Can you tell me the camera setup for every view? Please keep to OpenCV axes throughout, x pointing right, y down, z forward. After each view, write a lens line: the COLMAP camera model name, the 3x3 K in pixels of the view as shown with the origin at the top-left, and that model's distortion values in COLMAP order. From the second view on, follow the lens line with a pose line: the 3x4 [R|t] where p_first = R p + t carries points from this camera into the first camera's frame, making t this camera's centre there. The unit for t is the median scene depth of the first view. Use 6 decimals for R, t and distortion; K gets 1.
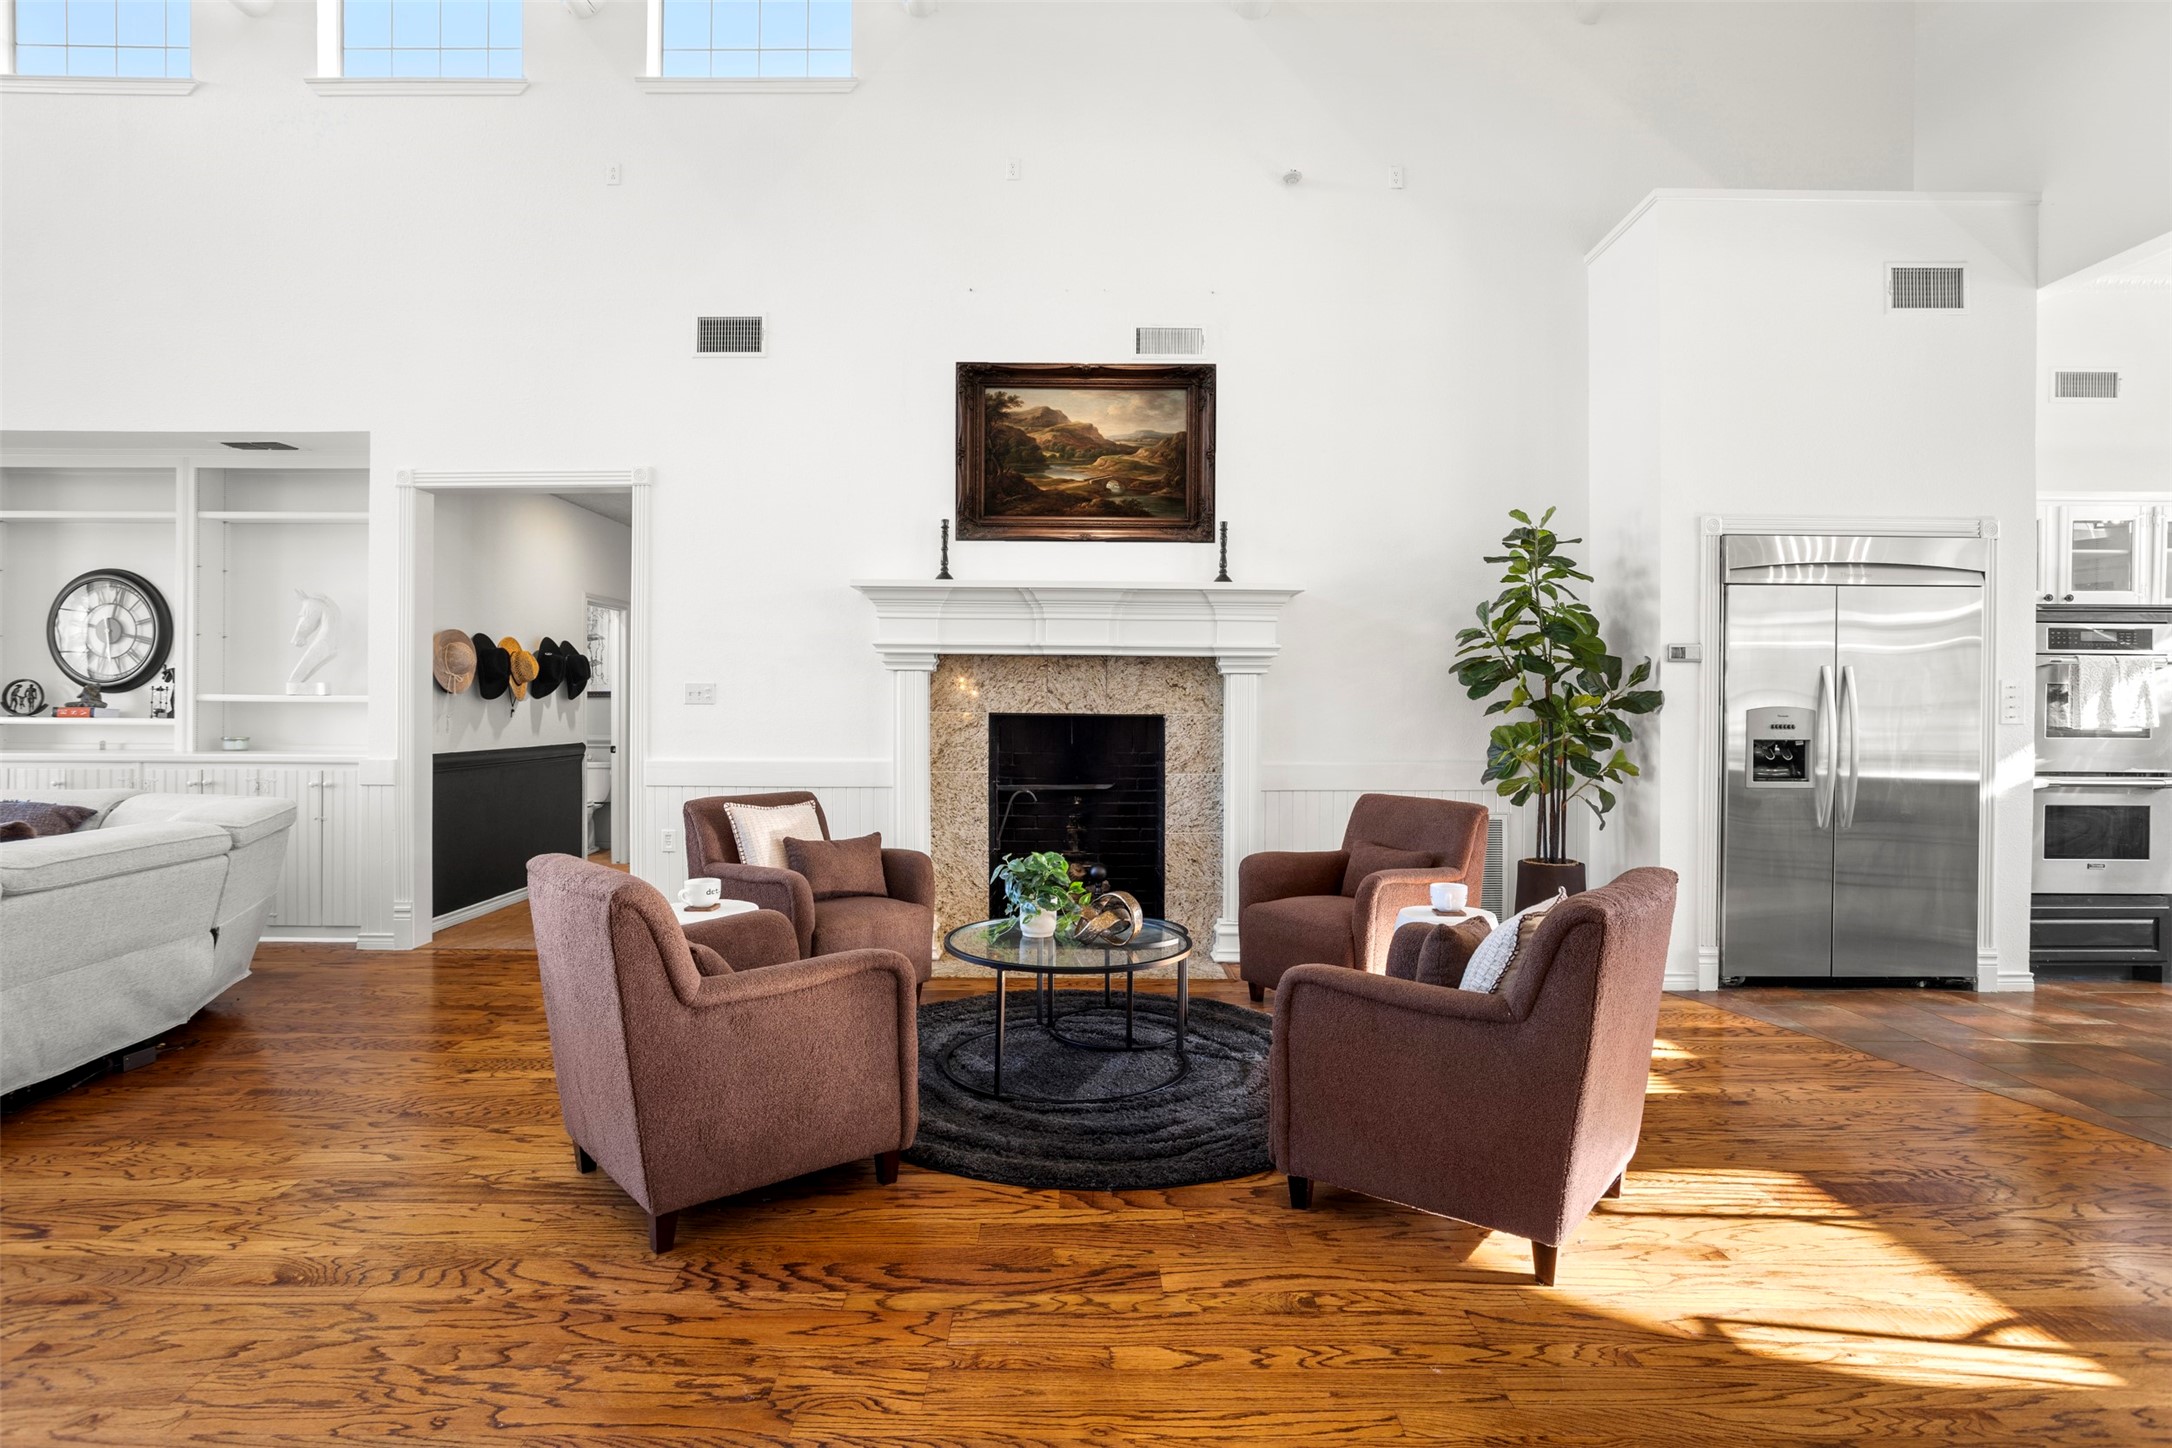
lens RADIAL K [[1082.8, 0, 1075.5], [0, 1082.8, 712.1], [0, 0, 1]] dist [-0.043298, 0.022770]
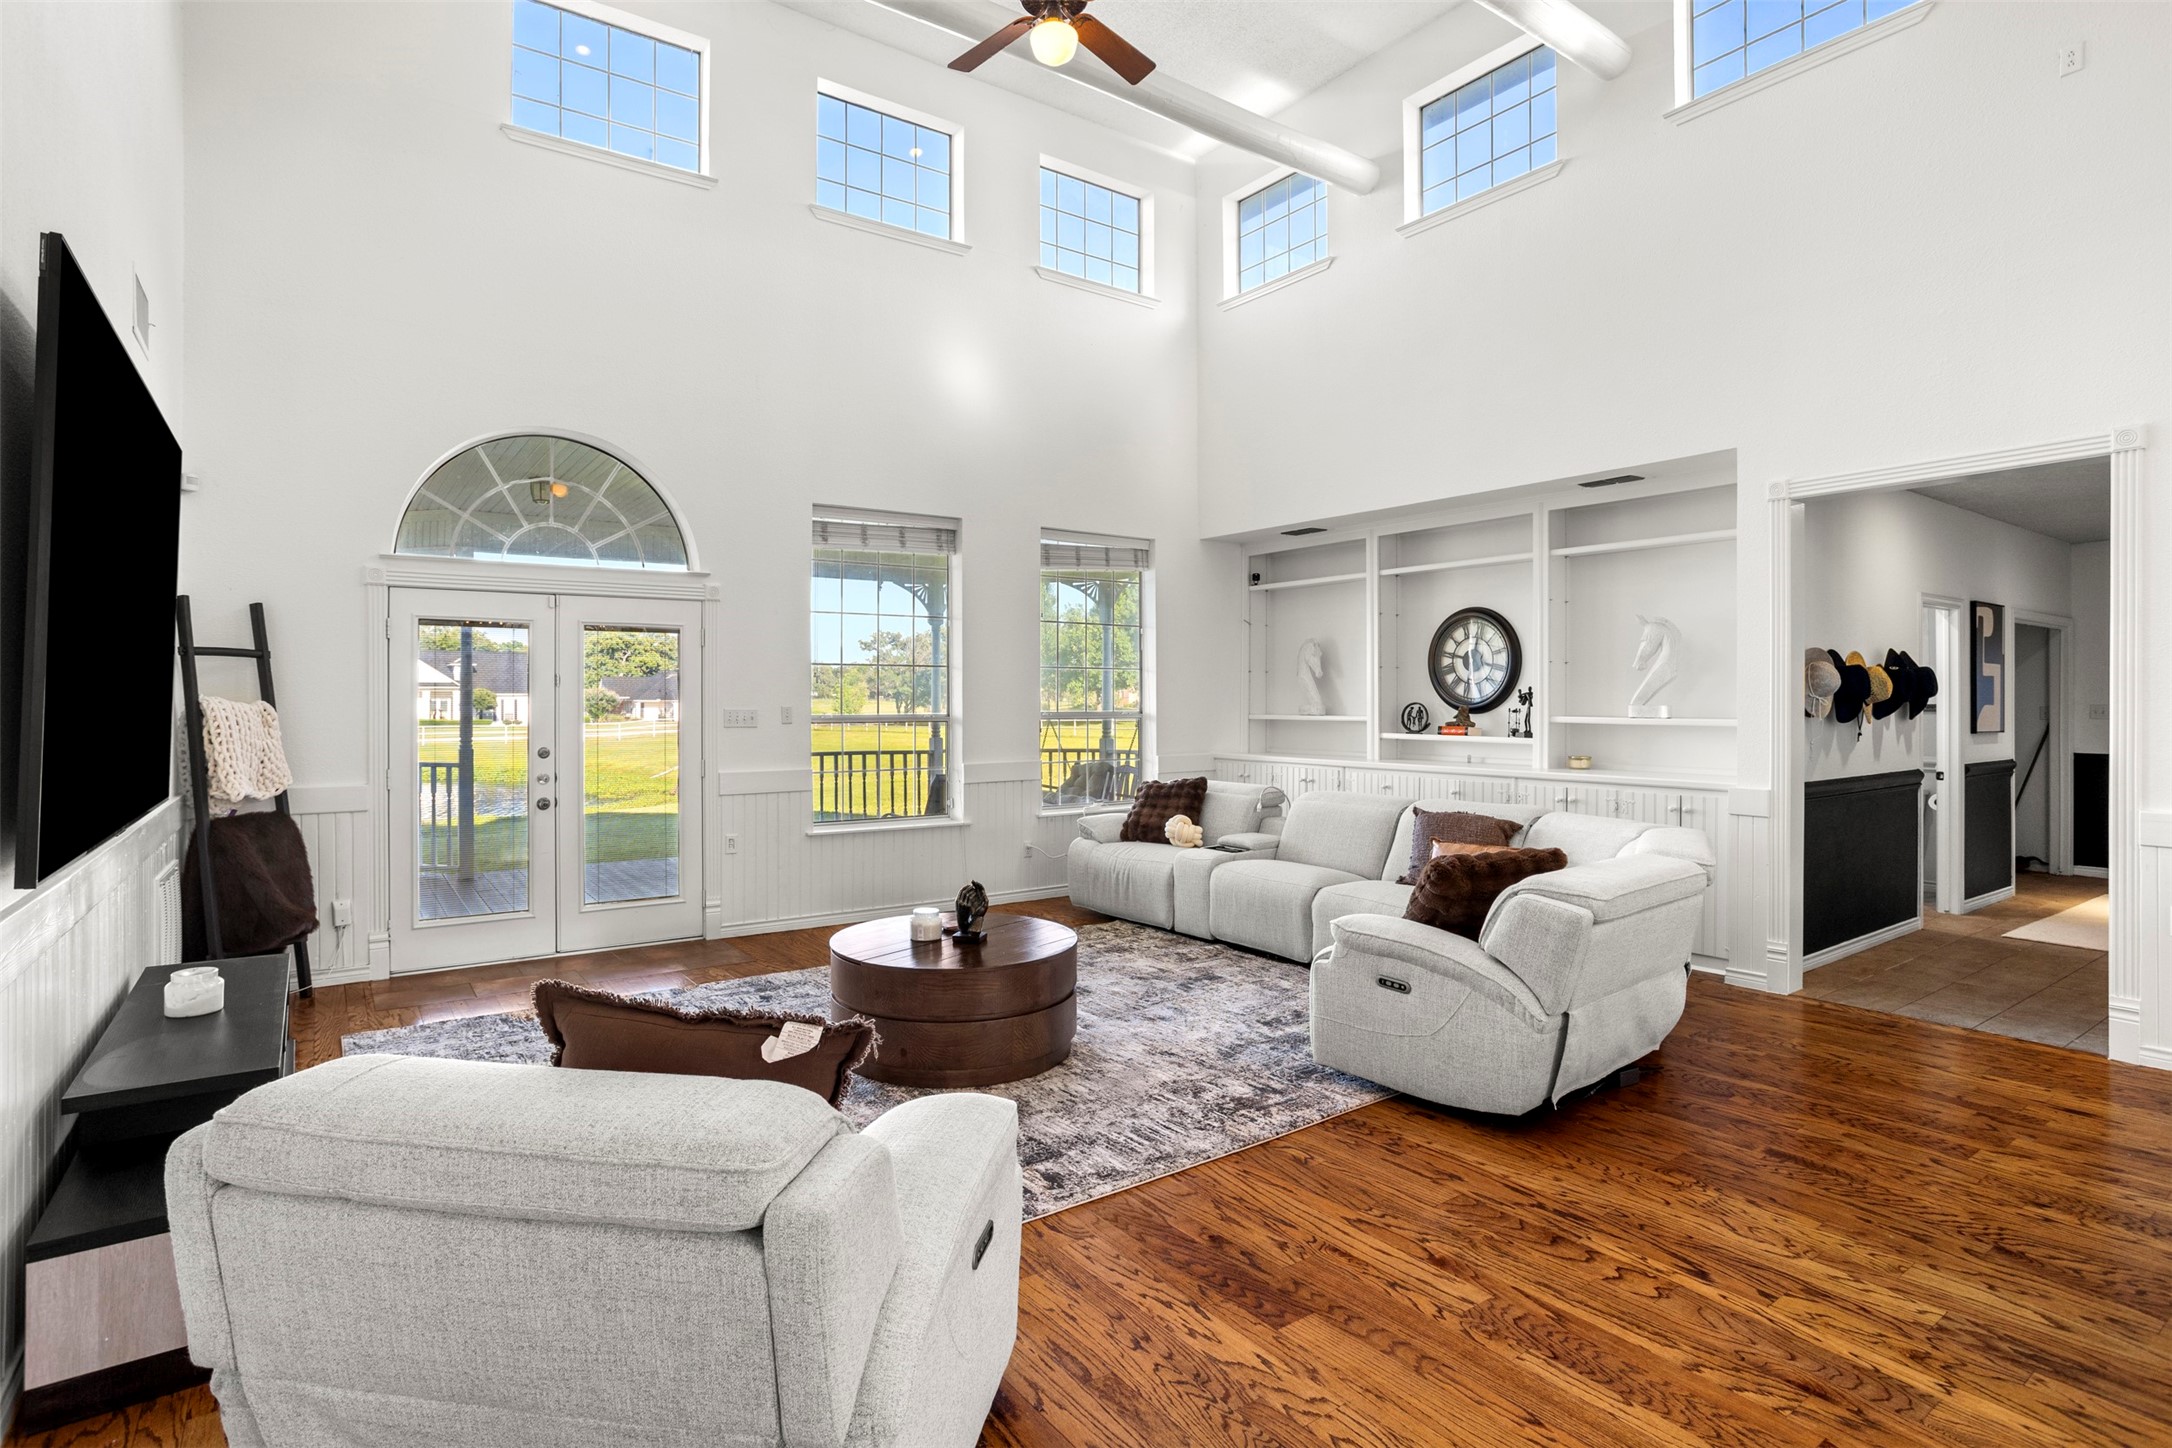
lens RADIAL K [[1082.8, 0, 1079.6], [0, 1082.8, 698.2], [0, 0, 1]] dist [-0.043298, 0.022770]
pose [[0.579452, -0.005995, -0.814984, -0.221343], [-0.001482, 0.999964, -0.008409, -0.027704], [0.815005, 0.006080, 0.579422, -0.044264]]
